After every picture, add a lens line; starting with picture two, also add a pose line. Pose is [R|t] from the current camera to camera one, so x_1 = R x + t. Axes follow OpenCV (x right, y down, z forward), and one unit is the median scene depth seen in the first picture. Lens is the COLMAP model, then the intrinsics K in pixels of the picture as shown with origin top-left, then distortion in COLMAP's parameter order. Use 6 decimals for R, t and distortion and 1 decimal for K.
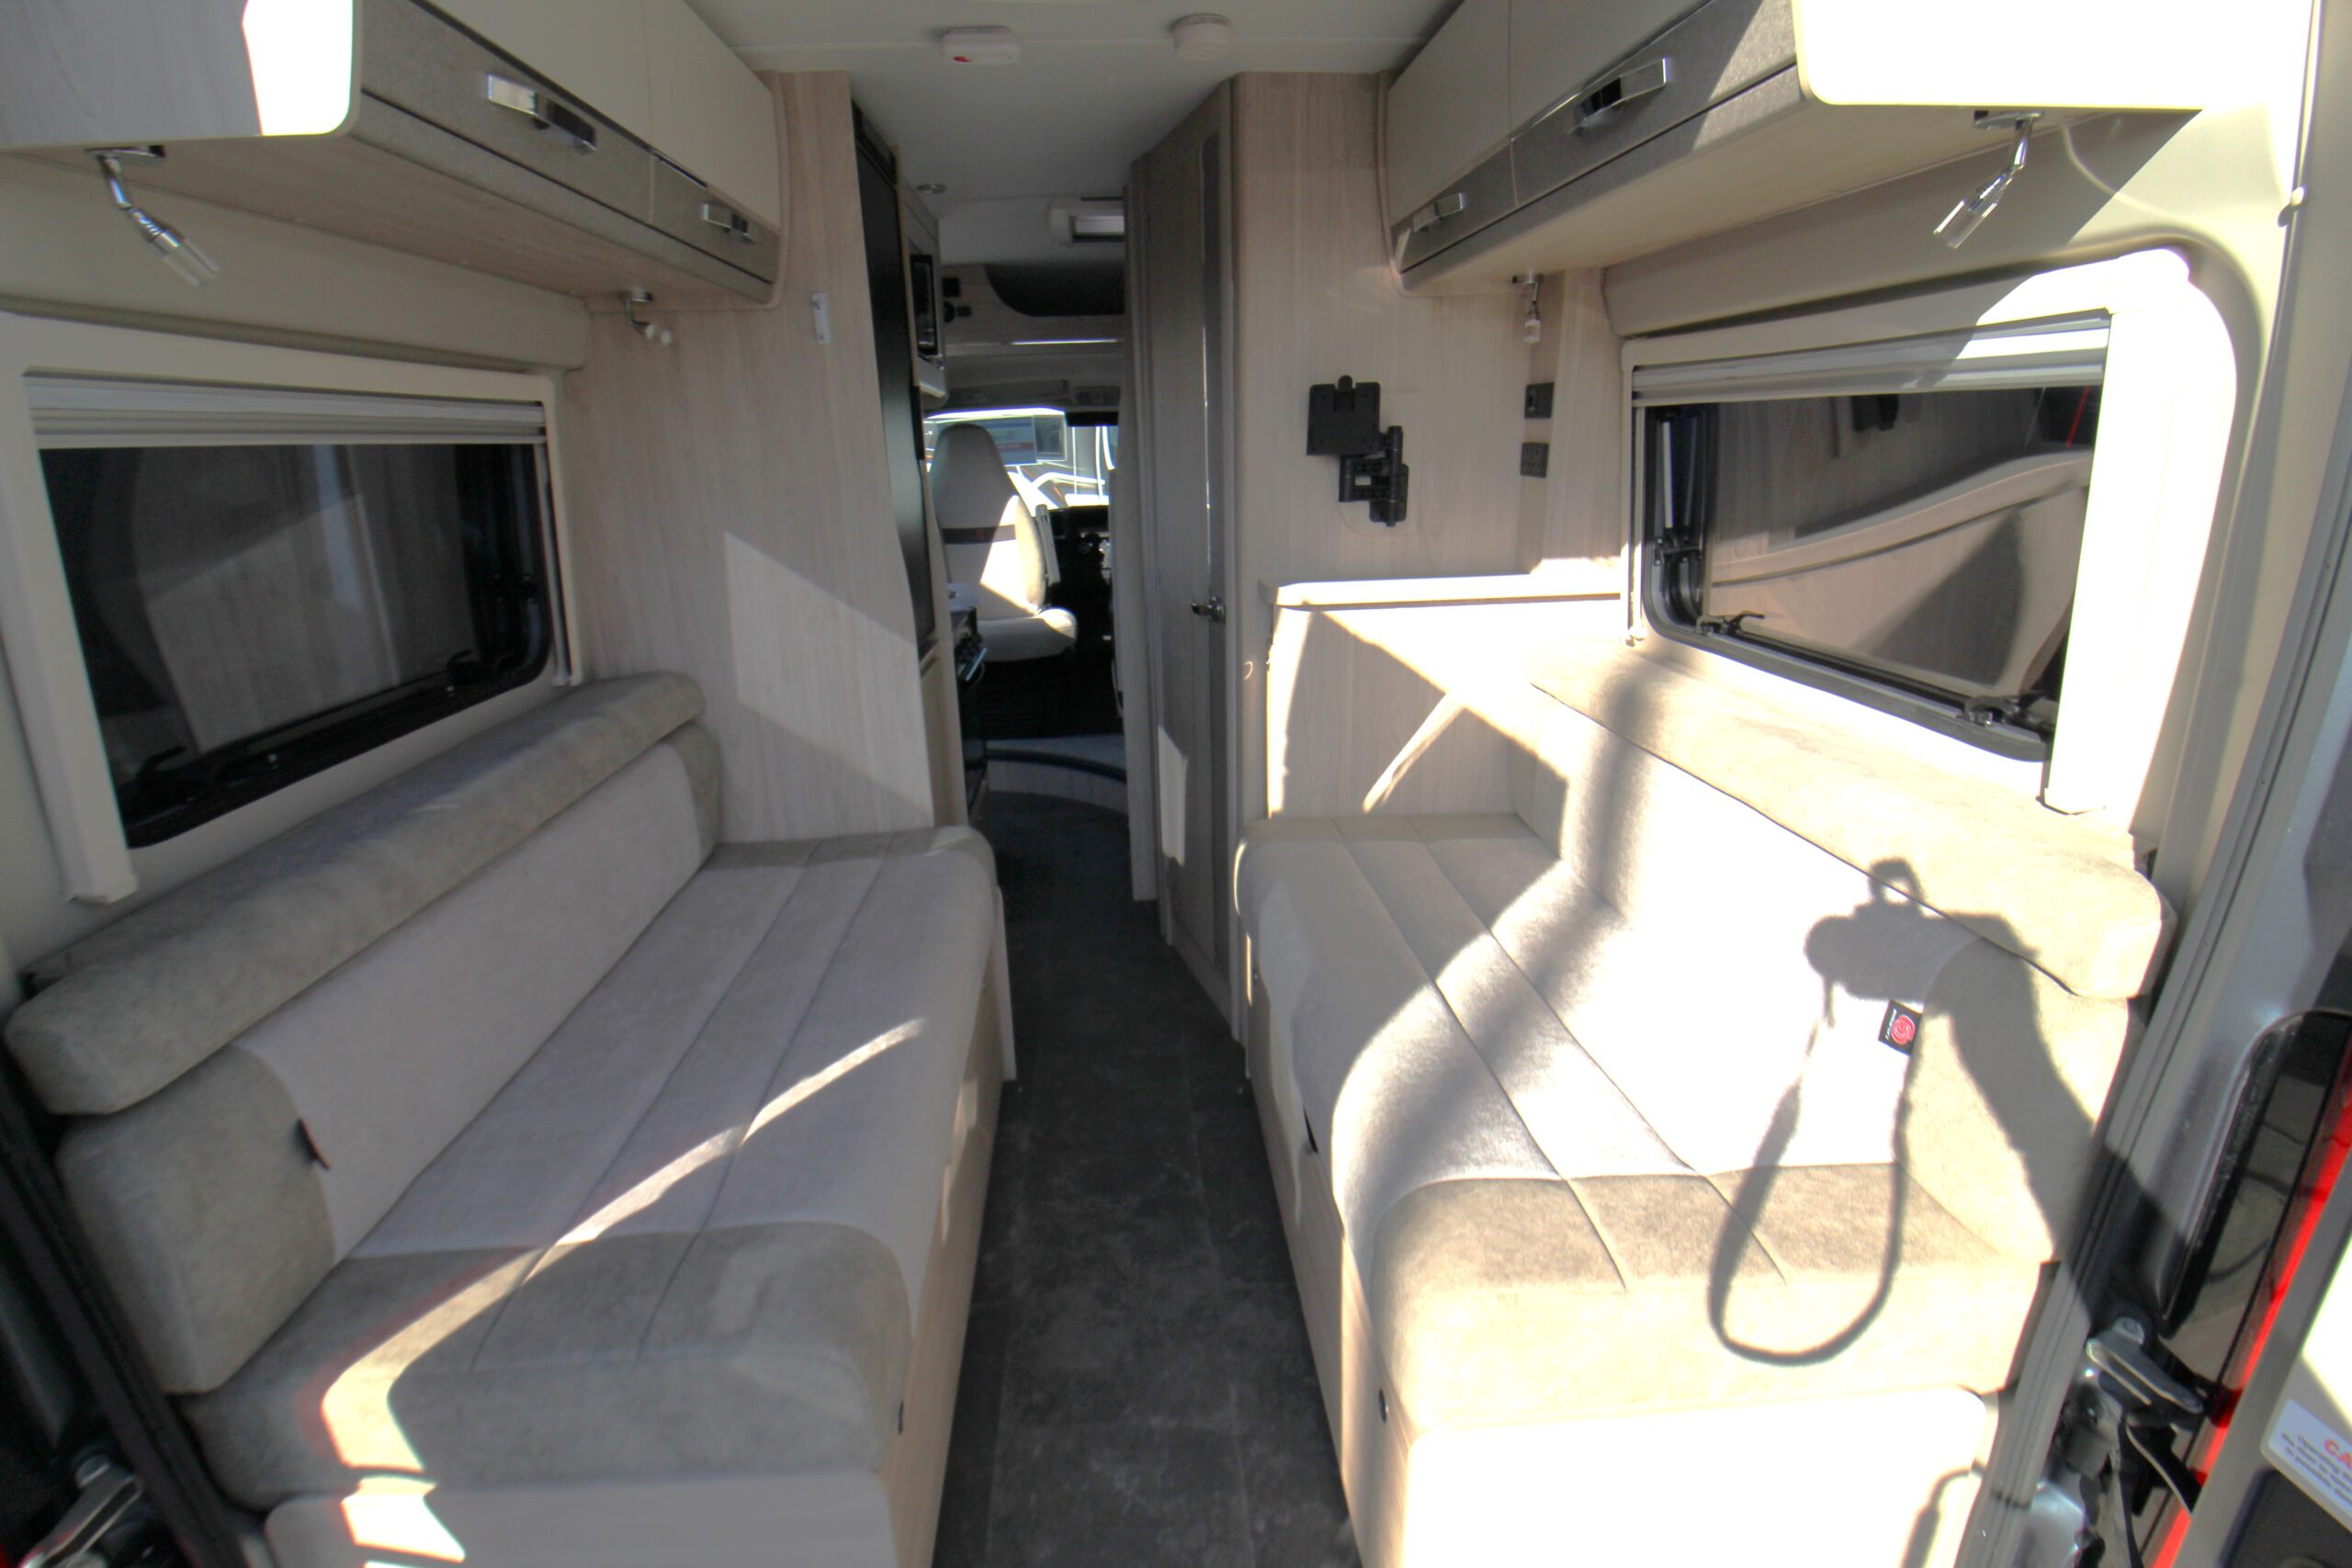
lens RADIAL K [[1095.6, 0, 1159.8], [0, 1095.6, 864.5], [0, 0, 1]] dist [-0.007294, -0.007607]
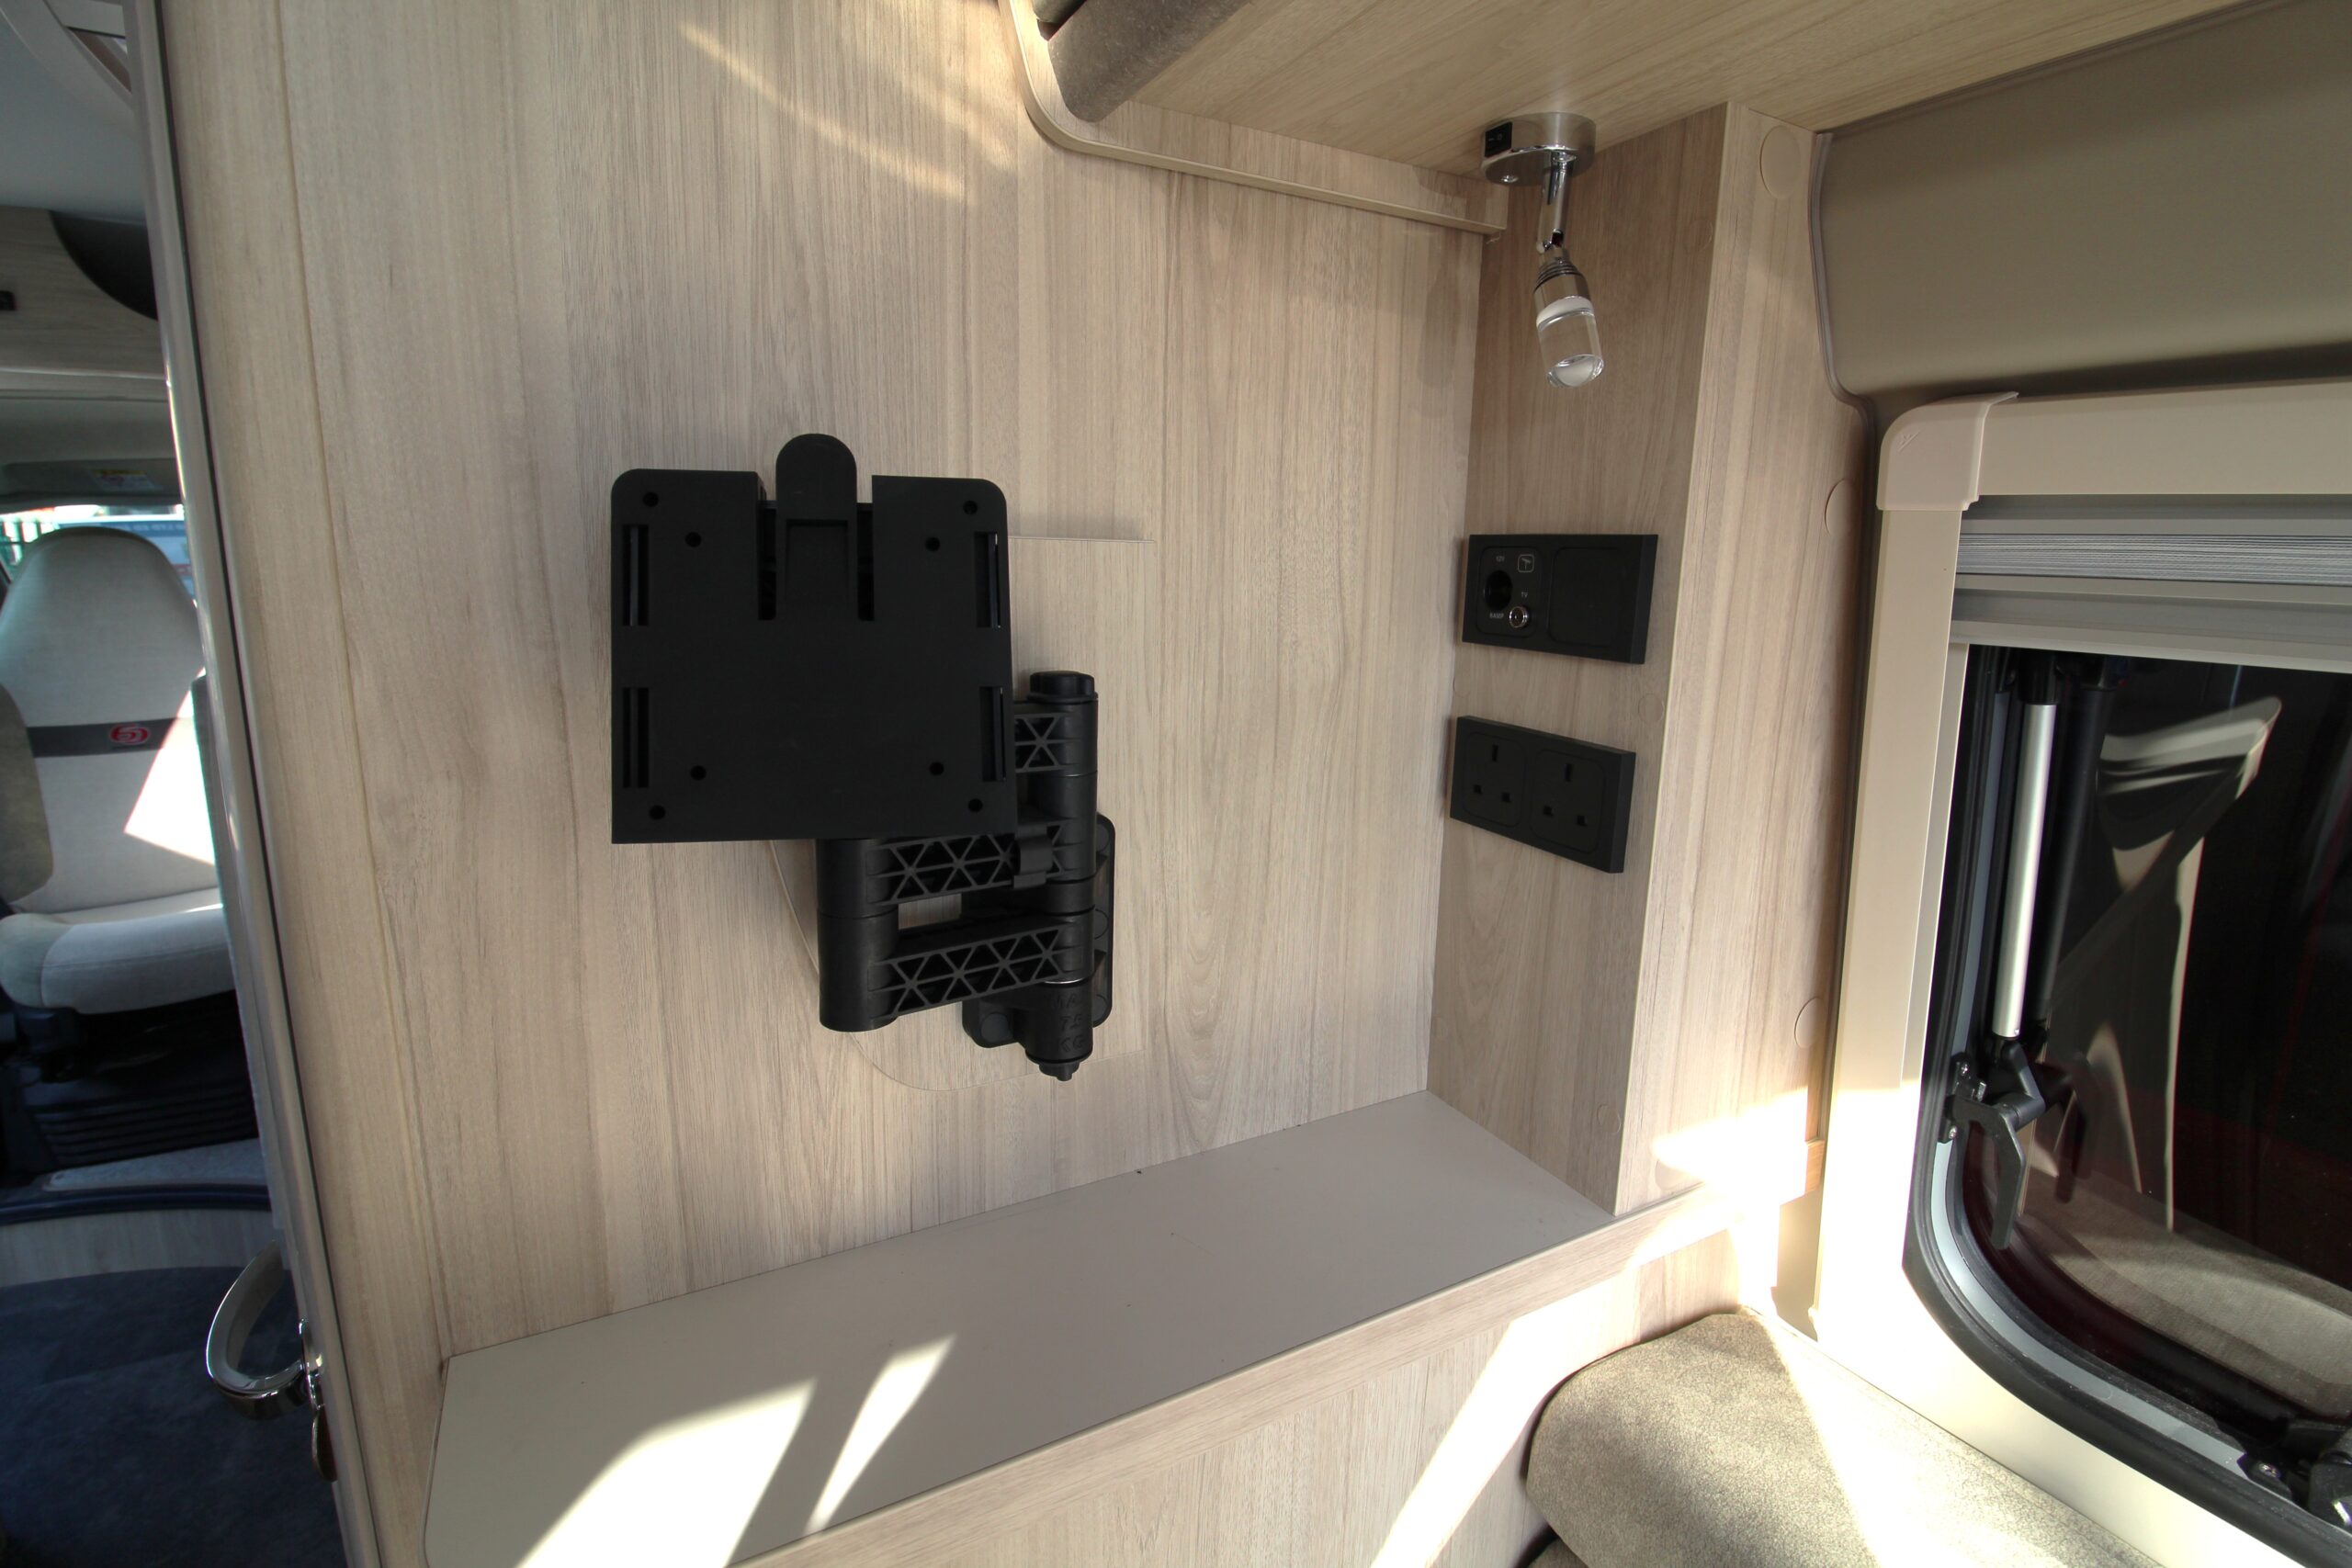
lens RADIAL K [[1095.6, 0, 1199.7], [0, 1095.6, 777.5], [0, 0, 1]] dist [-0.007294, -0.007607]
pose [[0.897890, -0.035109, 0.438817, 0.147454], [0.112220, 0.982137, -0.151040, -0.360177], [-0.425676, 0.184862, 0.885791, 0.831621]]
